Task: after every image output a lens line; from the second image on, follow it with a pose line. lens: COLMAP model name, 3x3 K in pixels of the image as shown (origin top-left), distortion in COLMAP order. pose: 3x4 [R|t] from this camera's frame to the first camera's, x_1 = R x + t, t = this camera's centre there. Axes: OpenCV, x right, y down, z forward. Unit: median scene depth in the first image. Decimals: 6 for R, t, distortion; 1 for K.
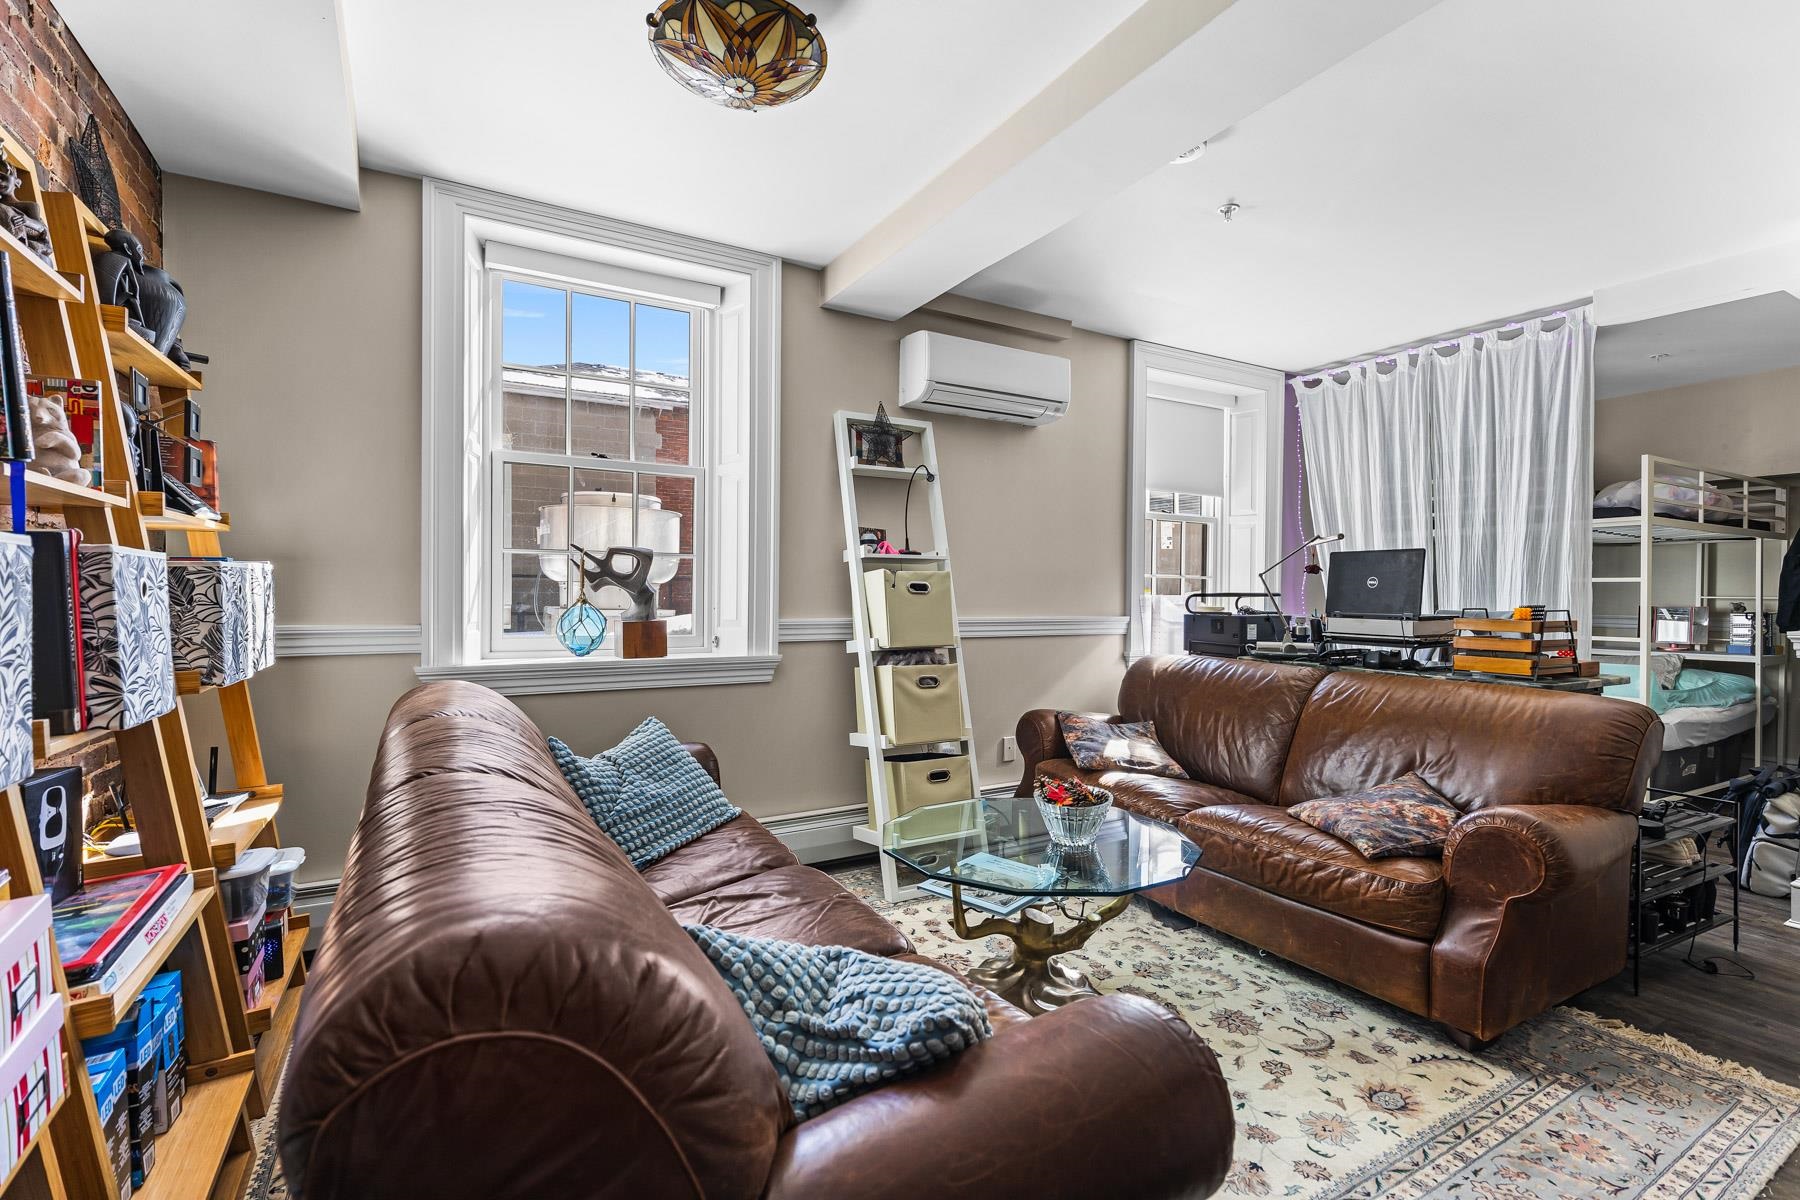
lens RADIAL K [[825.2, 0, 904.9], [0, 825.2, 593.7], [0, 0, 1]] dist [0.005783, -0.000001]
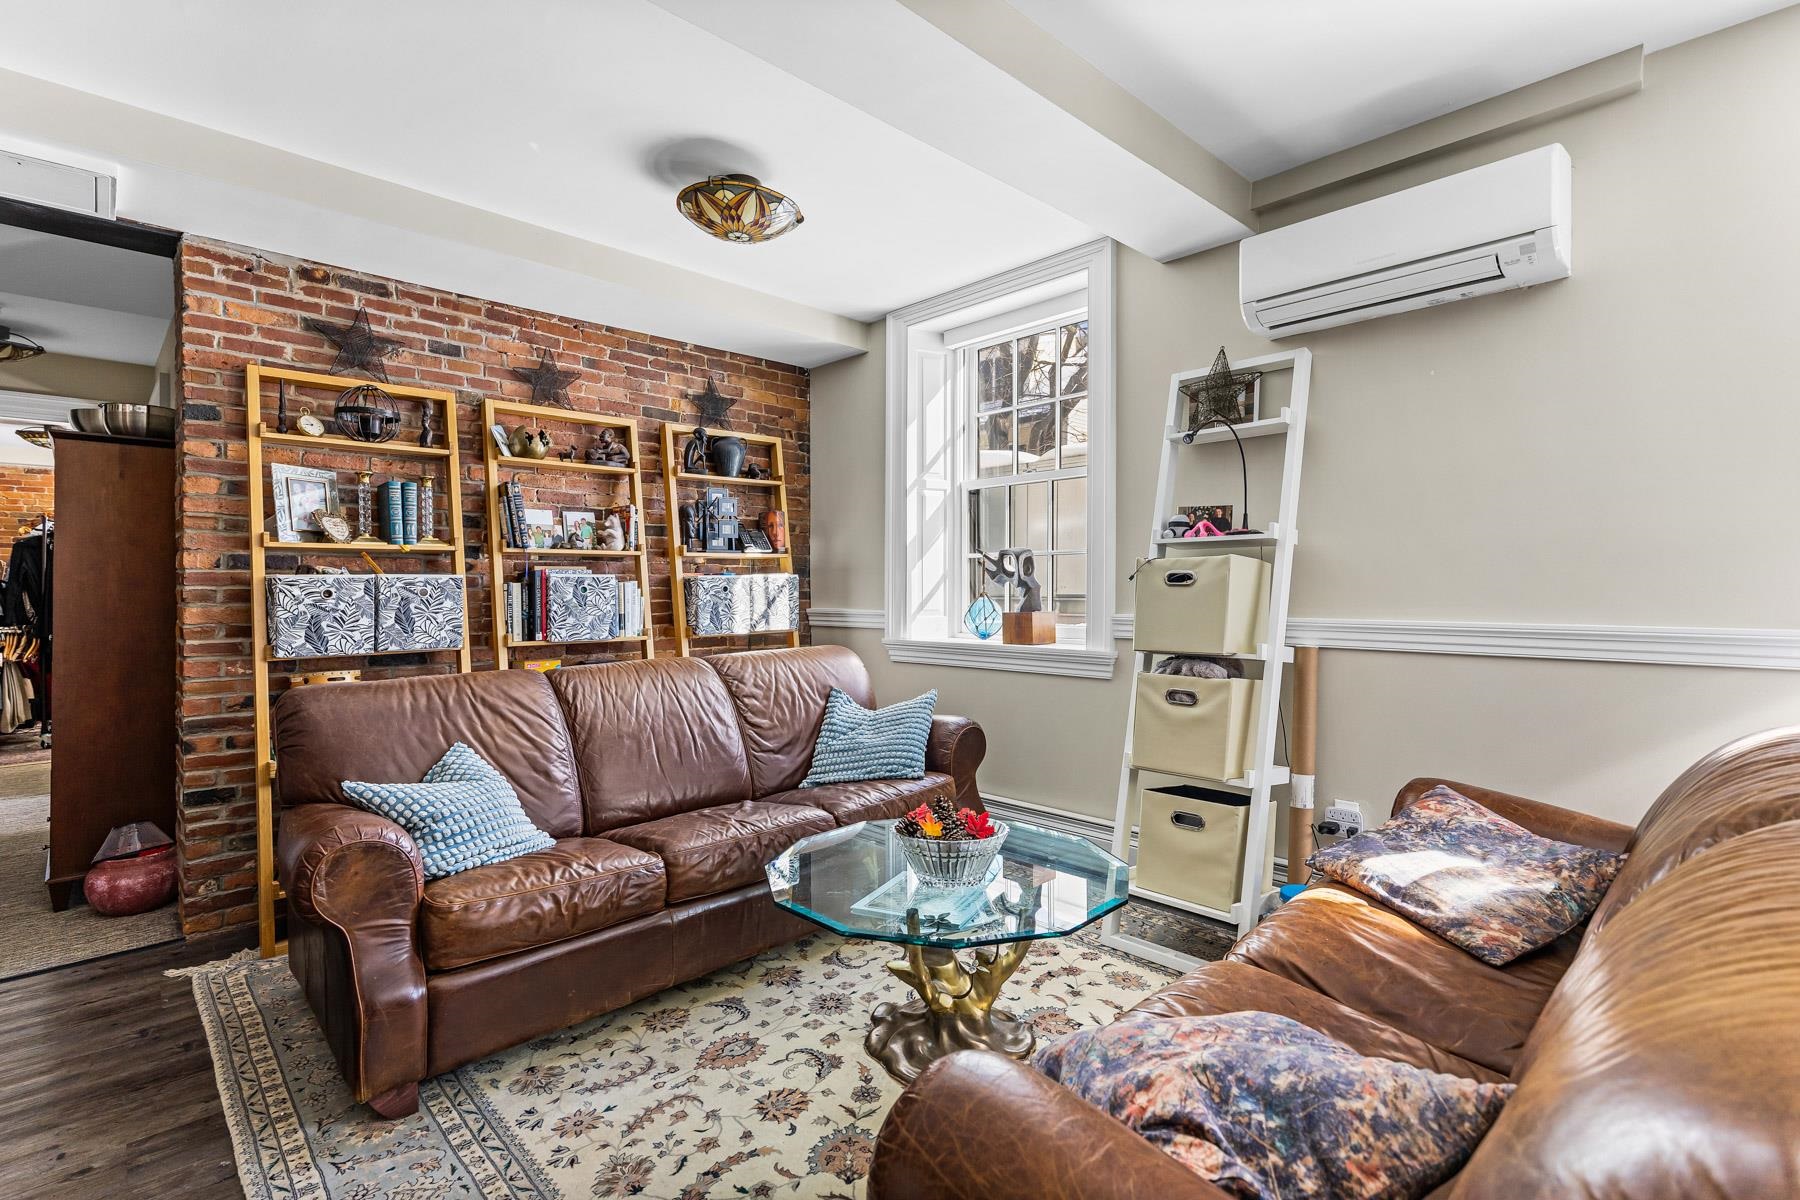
lens RADIAL K [[838.7, 0, 889.4], [0, 838.7, 599.9], [0, 0, 1]] dist [0.003499, 0.000271]
pose [[0.233093, 0.006067, -0.972436, 0.742716], [0.001991, 0.999975, 0.006716, 0.007318], [0.972452, -0.003501, 0.233075, 0.535363]]
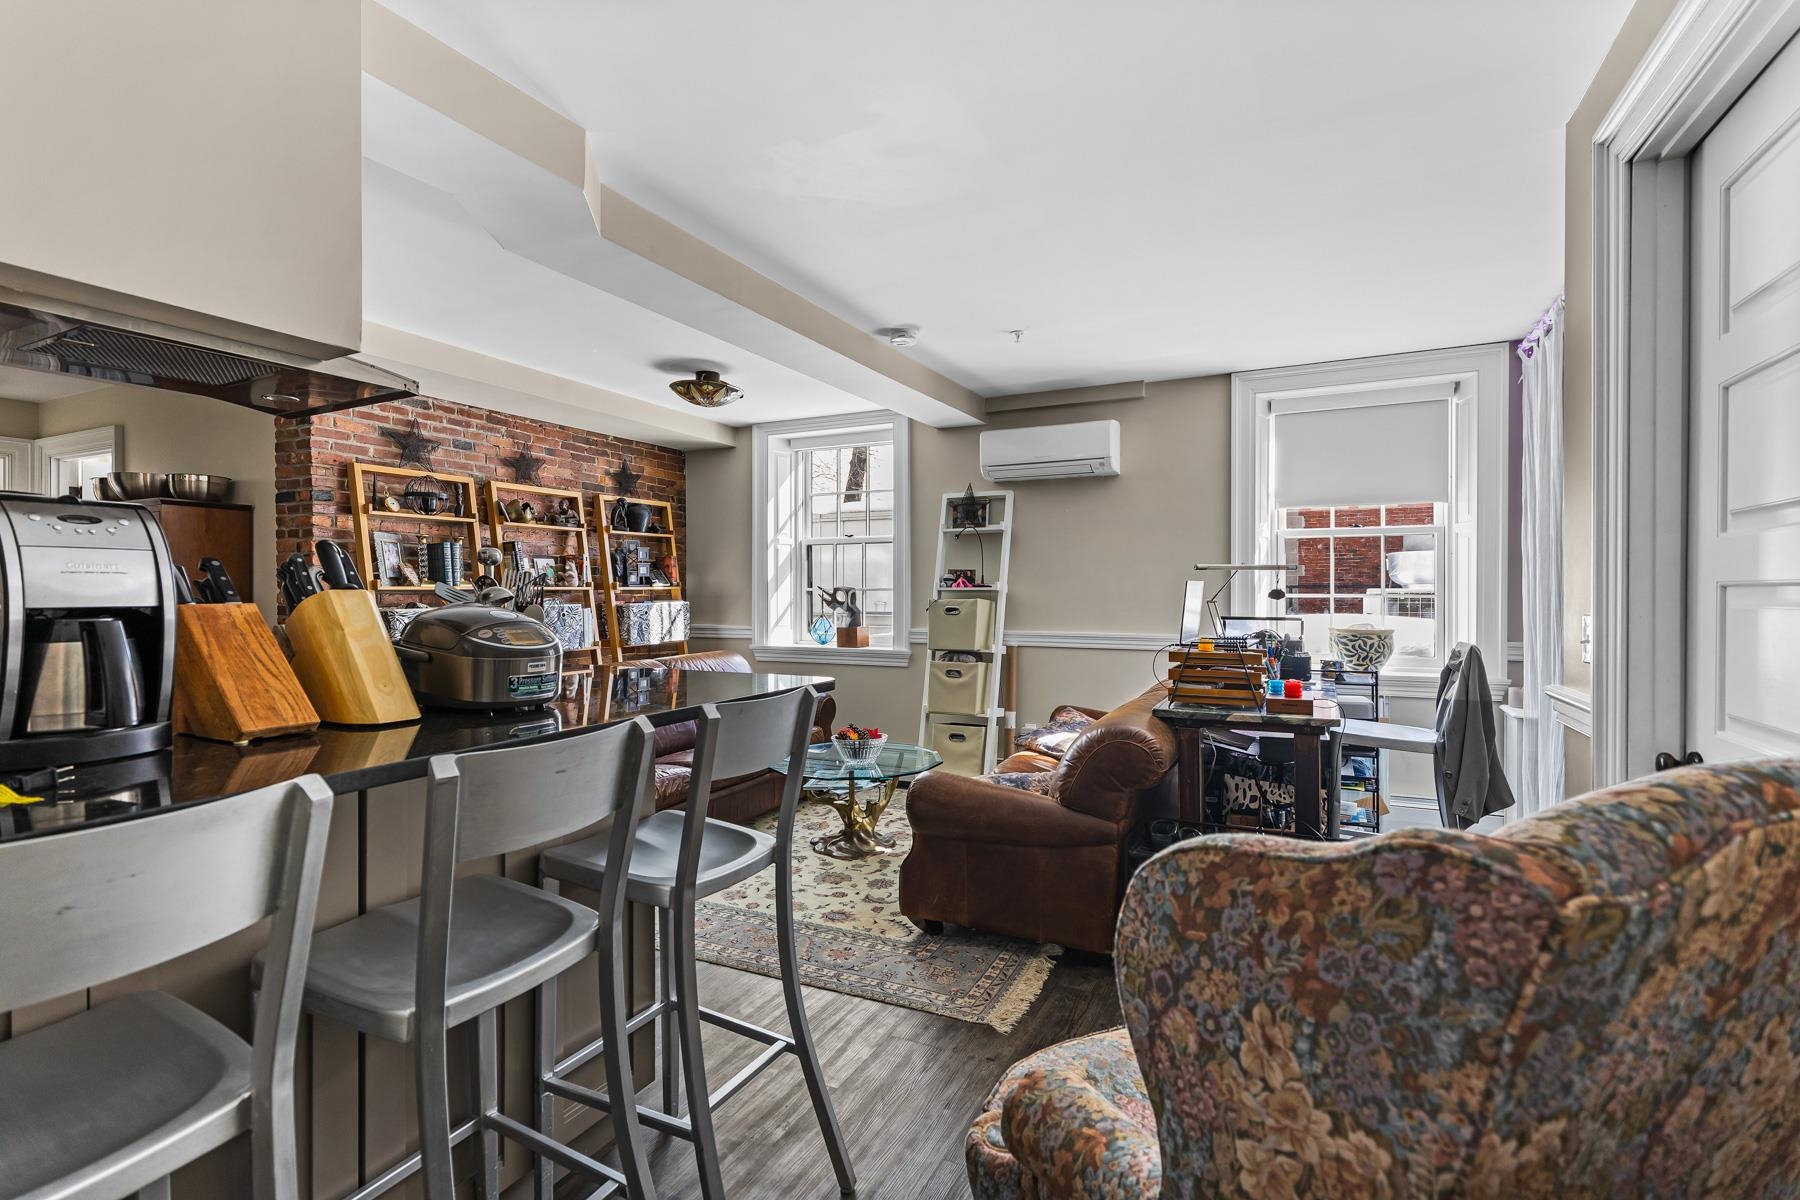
lens RADIAL K [[825.2, 0, 904.9], [0, 825.2, 593.7], [0, 0, 1]] dist [0.005783, -0.000001]
pose [[0.551105, -0.006759, -0.834408, 1.224161], [0.000285, 0.999969, -0.007912, -0.025874], [0.834436, 0.004123, 0.551090, 0.099782]]
